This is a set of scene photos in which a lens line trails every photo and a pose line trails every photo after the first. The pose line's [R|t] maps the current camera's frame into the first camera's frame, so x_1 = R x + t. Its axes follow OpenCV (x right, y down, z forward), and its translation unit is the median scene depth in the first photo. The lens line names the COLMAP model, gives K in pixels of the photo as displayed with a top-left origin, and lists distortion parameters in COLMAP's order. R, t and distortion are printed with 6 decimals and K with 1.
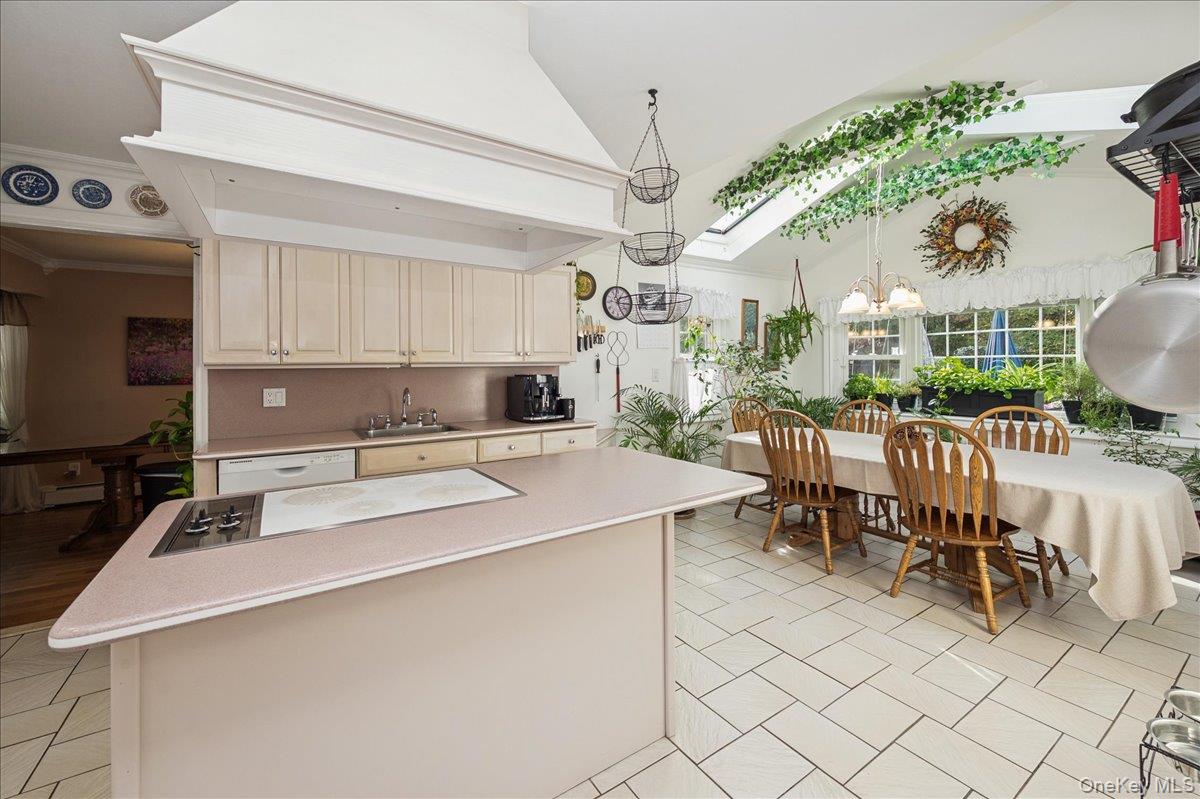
lens RADIAL K [[490.3, 0, 605.6], [0, 490.3, 368.0], [0, 0, 1]] dist [-0.002468, -0.000966]
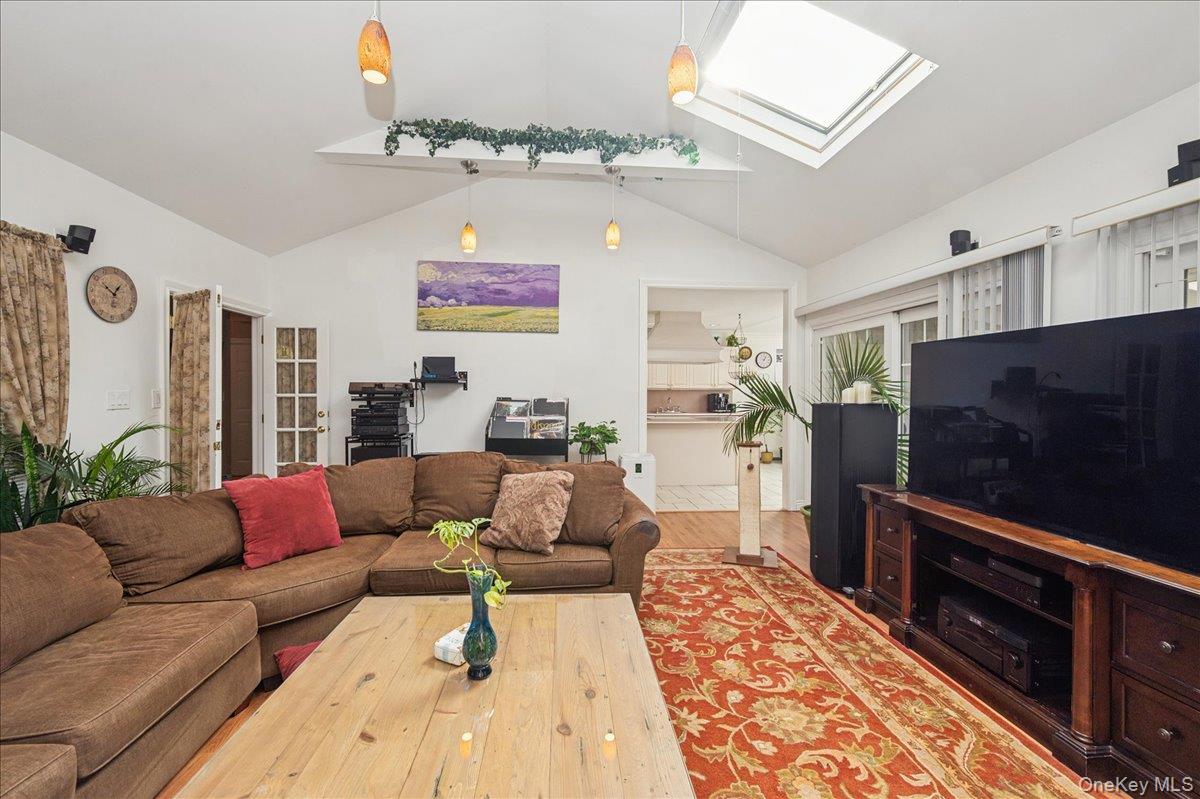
lens RADIAL K [[490.3, 0, 598.6], [0, 490.3, 394.5], [0, 0, 1]] dist [-0.002468, -0.000966]
pose [[0.877048, 0.010932, -0.480279, 0.472310], [-0.009083, 0.999940, 0.006175, 0.008238], [0.480318, -0.001053, 0.877094, -1.338552]]
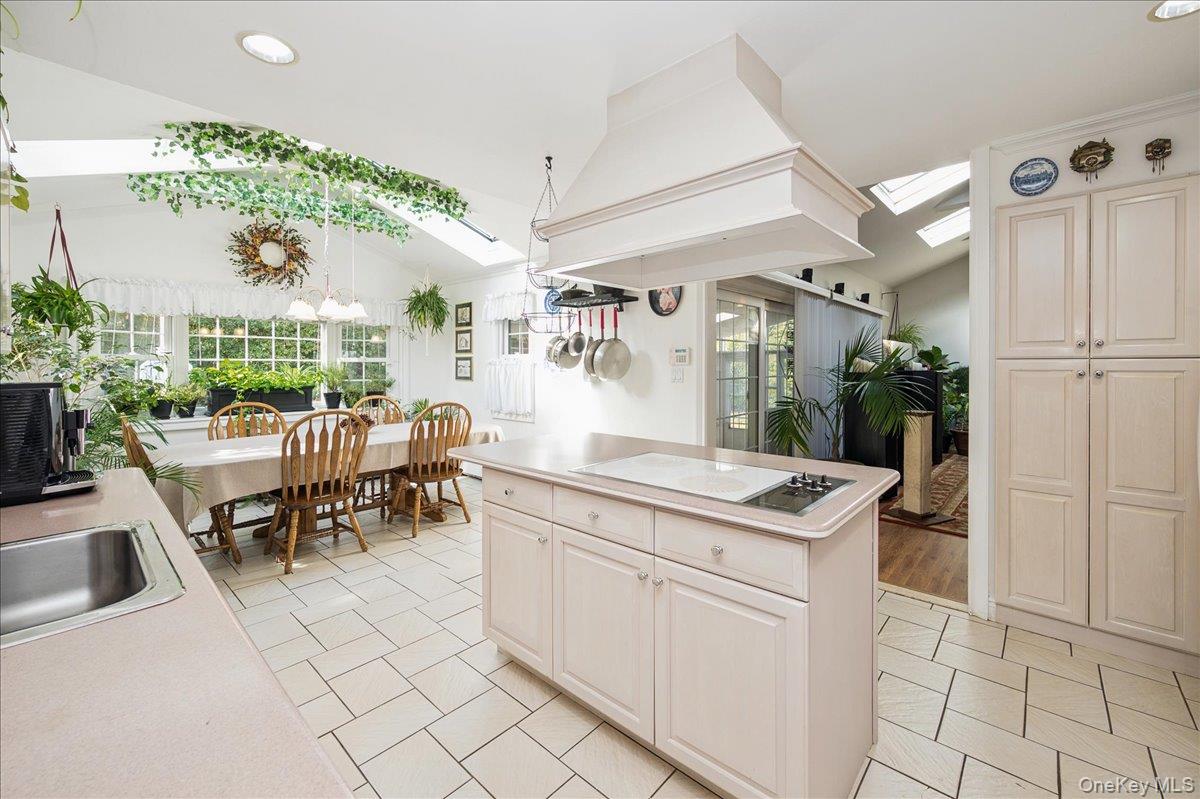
lens RADIAL K [[490.3, 0, 610.0], [0, 490.3, 372.6], [0, 0, 1]] dist [-0.002468, -0.000966]
pose [[-0.261320, -0.003733, 0.965245, -0.622570], [0.007312, 0.999956, 0.005847, 0.006188], [-0.965225, 0.008585, -0.261281, 0.599070]]
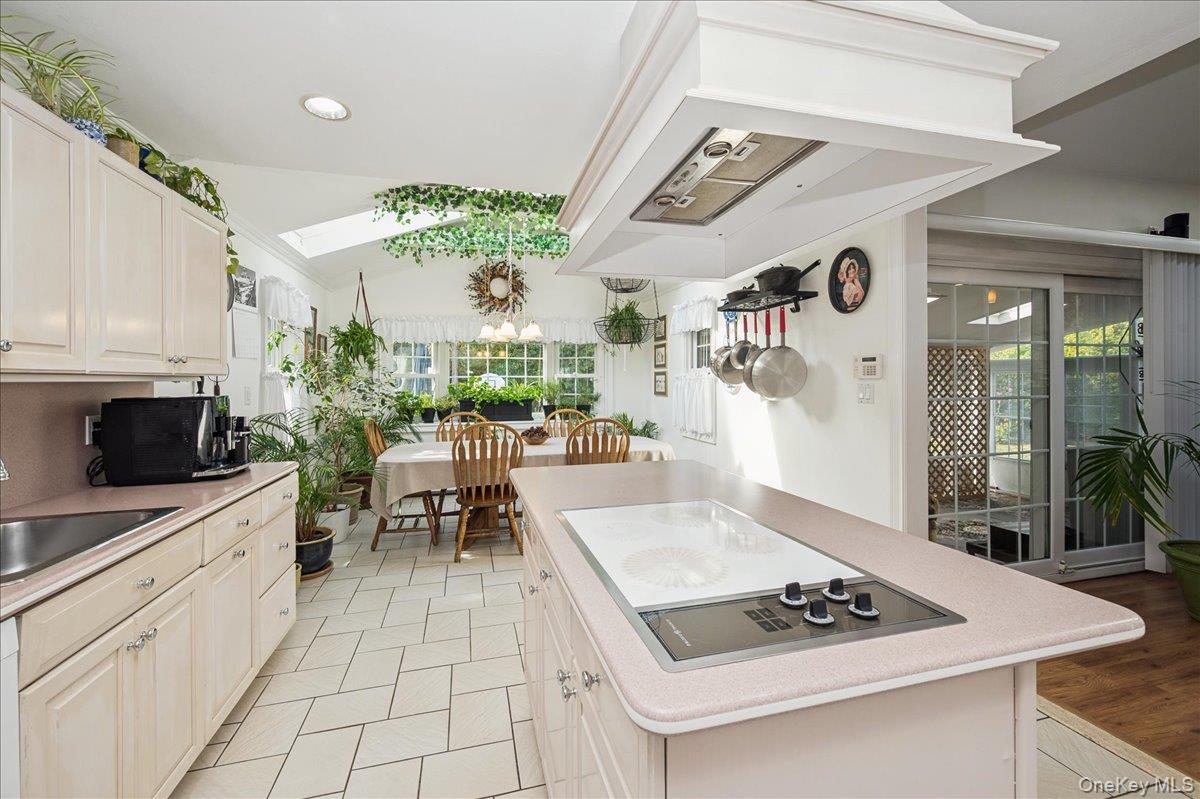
lens RADIAL K [[490.3, 0, 596.4], [0, 490.3, 384.0], [0, 0, 1]] dist [-0.002468, -0.000966]
pose [[0.314948, 0.000821, 0.949109, -0.507834], [0.007287, 0.999968, -0.003283, 0.004154], [-0.949081, 0.007950, 0.314932, 0.354737]]
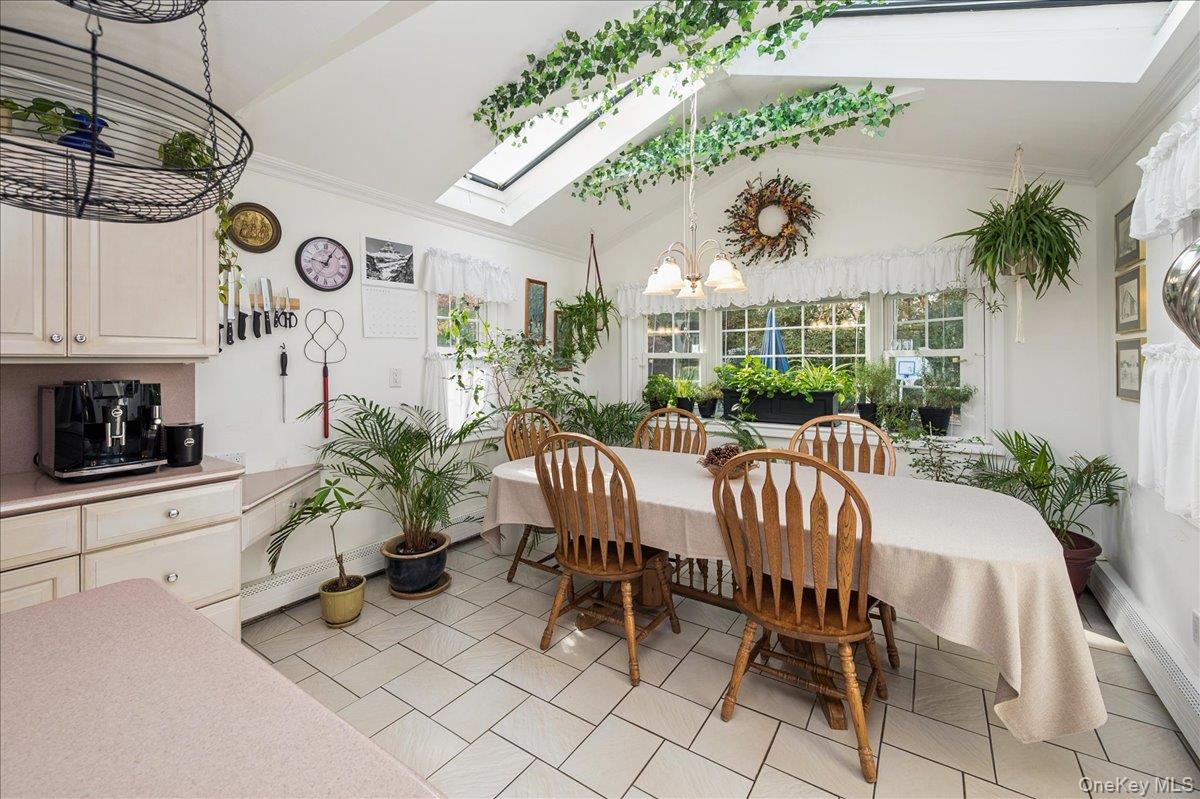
lens RADIAL K [[490.3, 0, 601.7], [0, 490.3, 360.9], [0, 0, 1]] dist [-0.002468, -0.000966]
pose [[0.925205, 0.007303, 0.379397, 0.132472], [-0.002971, 0.999924, -0.012002, -0.002090], [-0.379456, 0.009977, 0.925156, 0.327952]]
